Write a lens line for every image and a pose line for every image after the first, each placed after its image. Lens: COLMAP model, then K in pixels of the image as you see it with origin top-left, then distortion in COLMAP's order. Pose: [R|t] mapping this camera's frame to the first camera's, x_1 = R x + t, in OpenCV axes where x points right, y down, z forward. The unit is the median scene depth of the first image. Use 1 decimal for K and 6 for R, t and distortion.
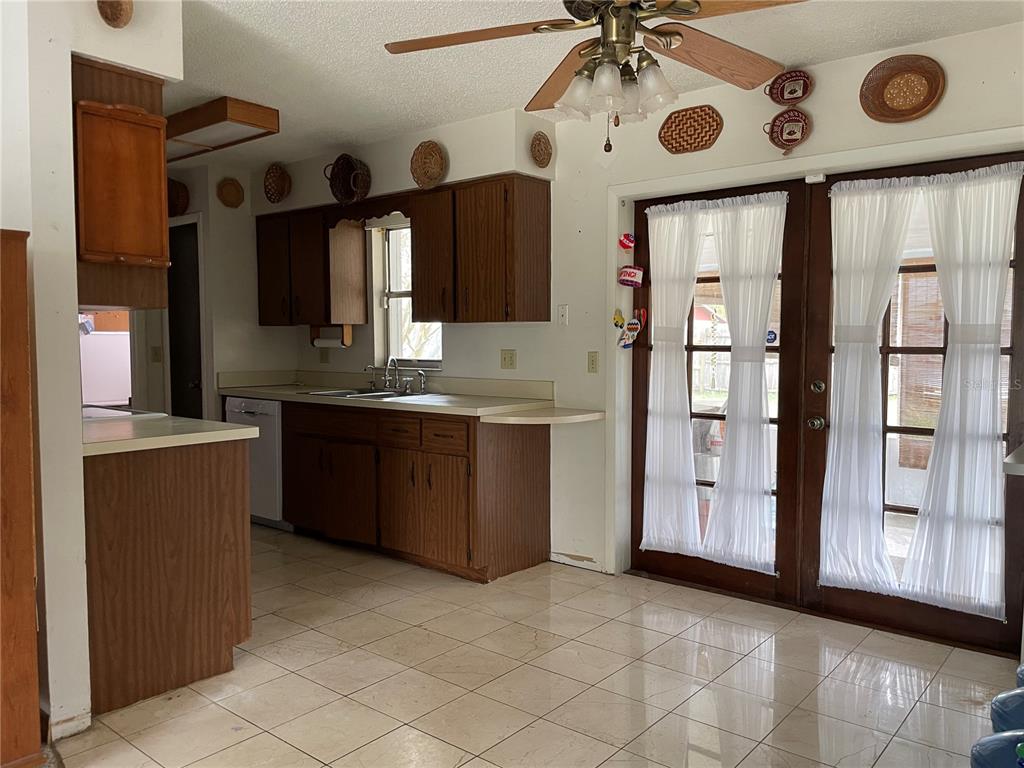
lens RADIAL K [[780.2, 0, 513.1], [0, 780.2, 386.4], [0, 0, 1]] dist [0.051981, -0.035280]
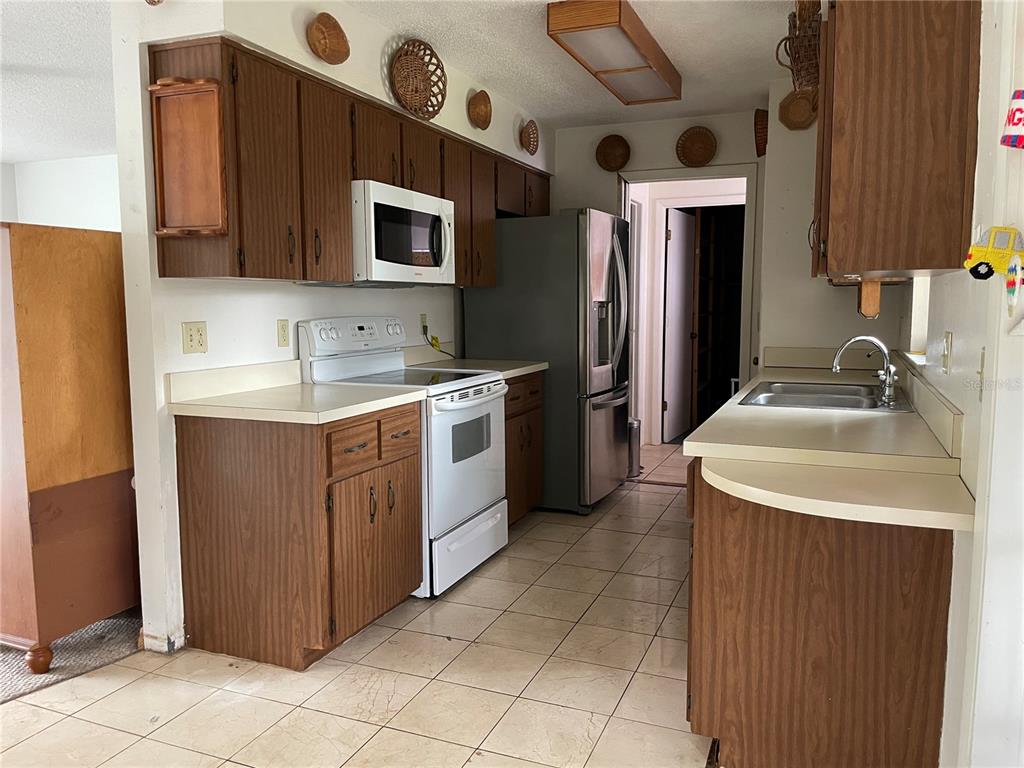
lens RADIAL K [[780.2, 0, 515.9], [0, 780.2, 385.8], [0, 0, 1]] dist [0.051981, -0.035280]
pose [[0.304677, 0.101971, -0.946981, 0.560803], [-0.055334, 0.994468, 0.089282, -0.066994], [0.950847, 0.025198, 0.308634, 0.961645]]
